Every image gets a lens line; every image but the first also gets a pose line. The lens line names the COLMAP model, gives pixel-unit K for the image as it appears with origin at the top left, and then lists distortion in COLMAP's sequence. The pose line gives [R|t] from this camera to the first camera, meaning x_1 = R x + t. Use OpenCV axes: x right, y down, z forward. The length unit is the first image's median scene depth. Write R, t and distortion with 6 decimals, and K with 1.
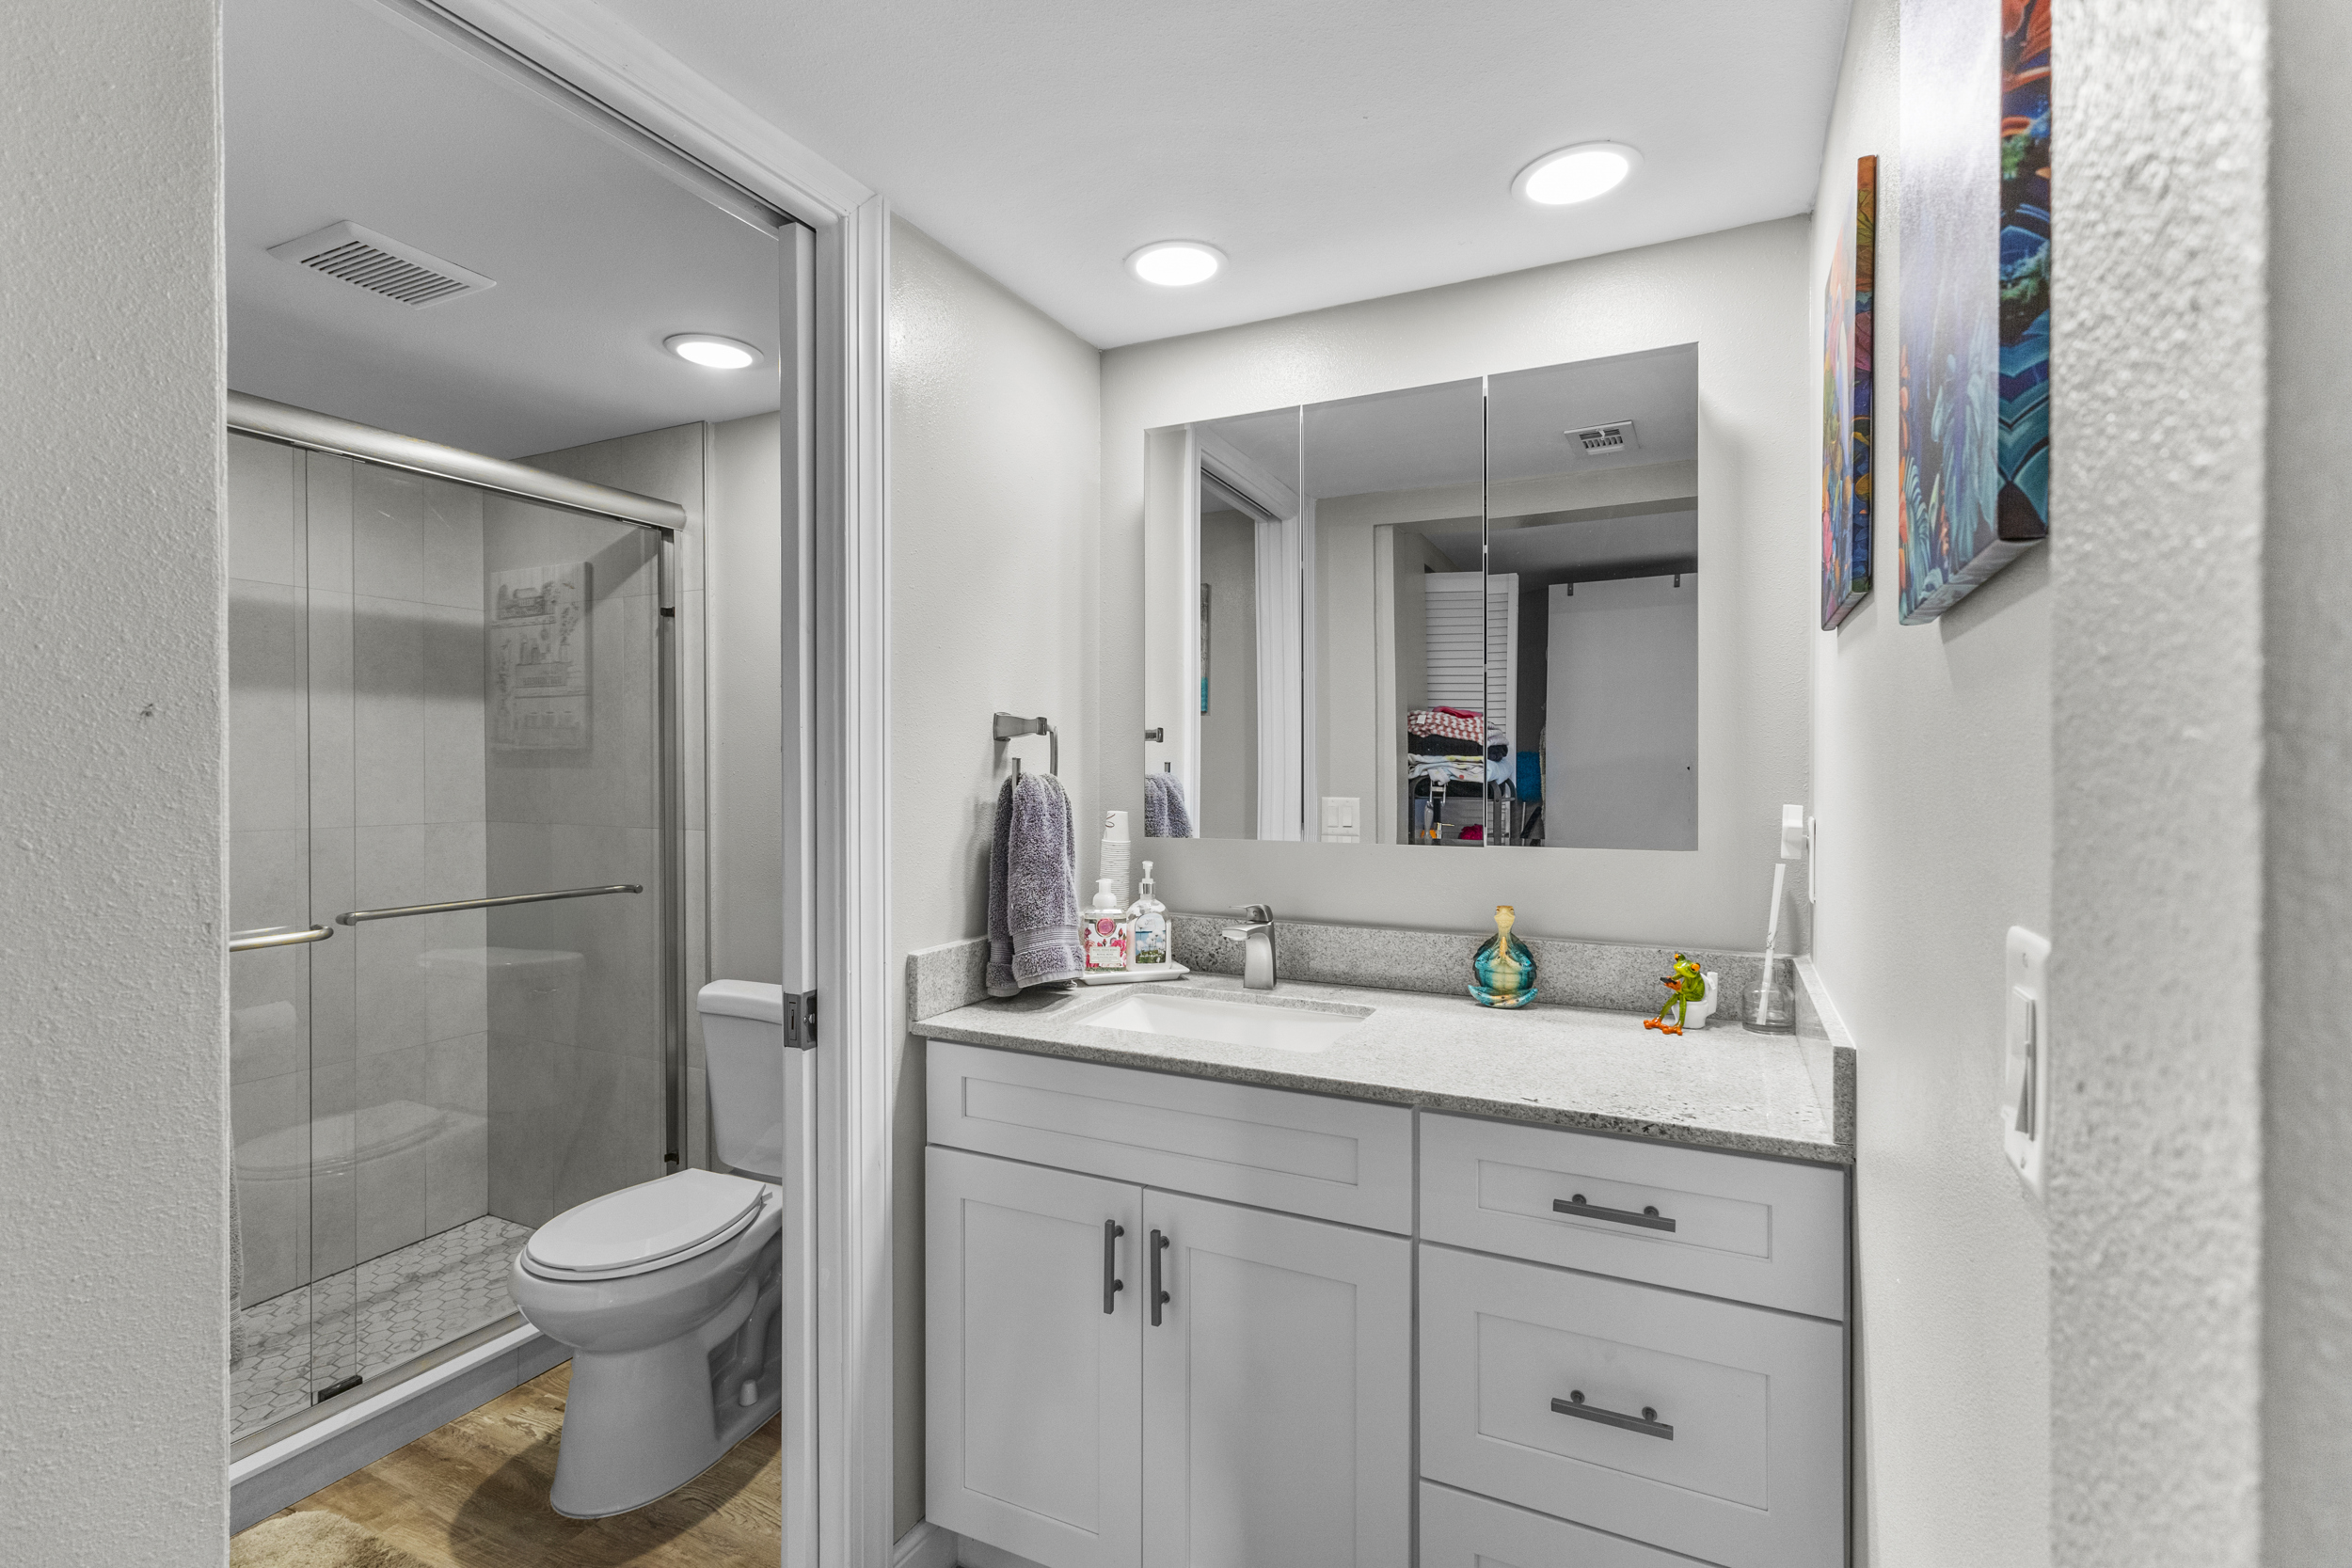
lens RADIAL K [[1090.1, 0, 1196.8], [0, 1090.1, 779.3], [0, 0, 1]] dist [0.002888, 0.001523]
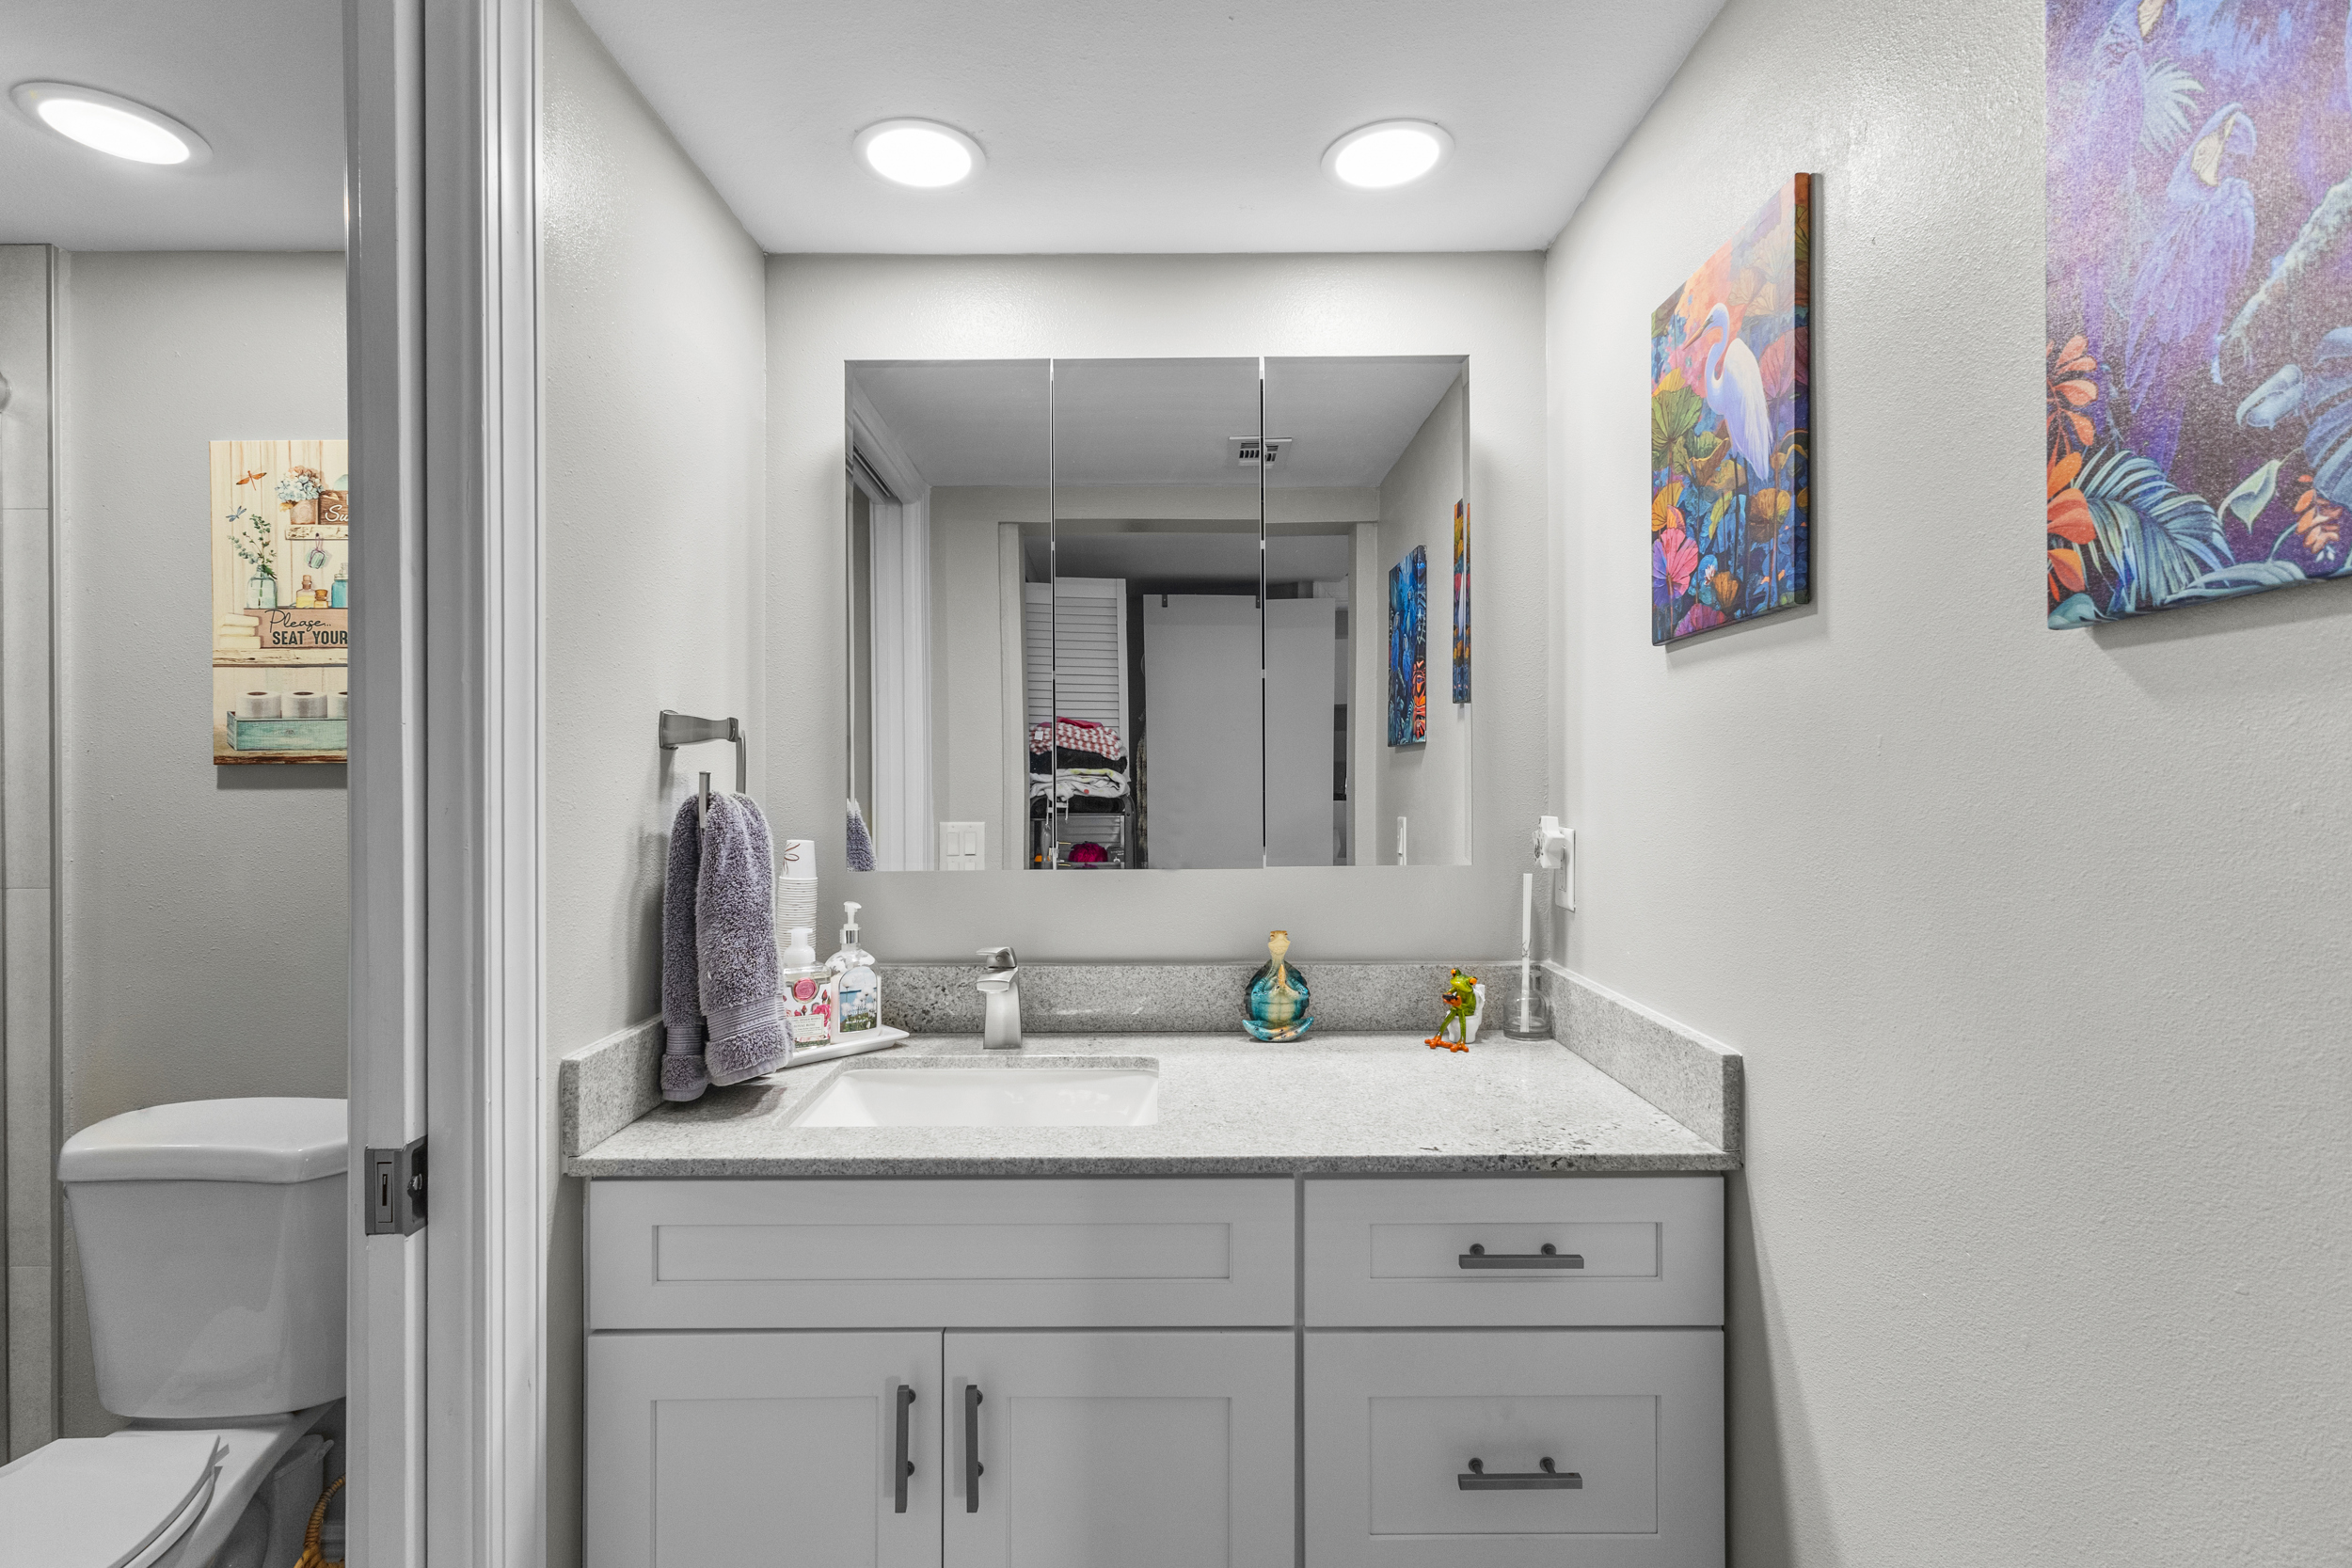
lens RADIAL K [[1090.1, 0, 1165.0], [0, 1090.1, 783.1], [0, 0, 1]] dist [0.002888, 0.001523]
pose [[0.900122, -0.006119, 0.435595, -0.218912], [0.010926, 0.999904, -0.008530, -0.002832], [-0.435501, 0.012438, 0.900102, 0.215683]]
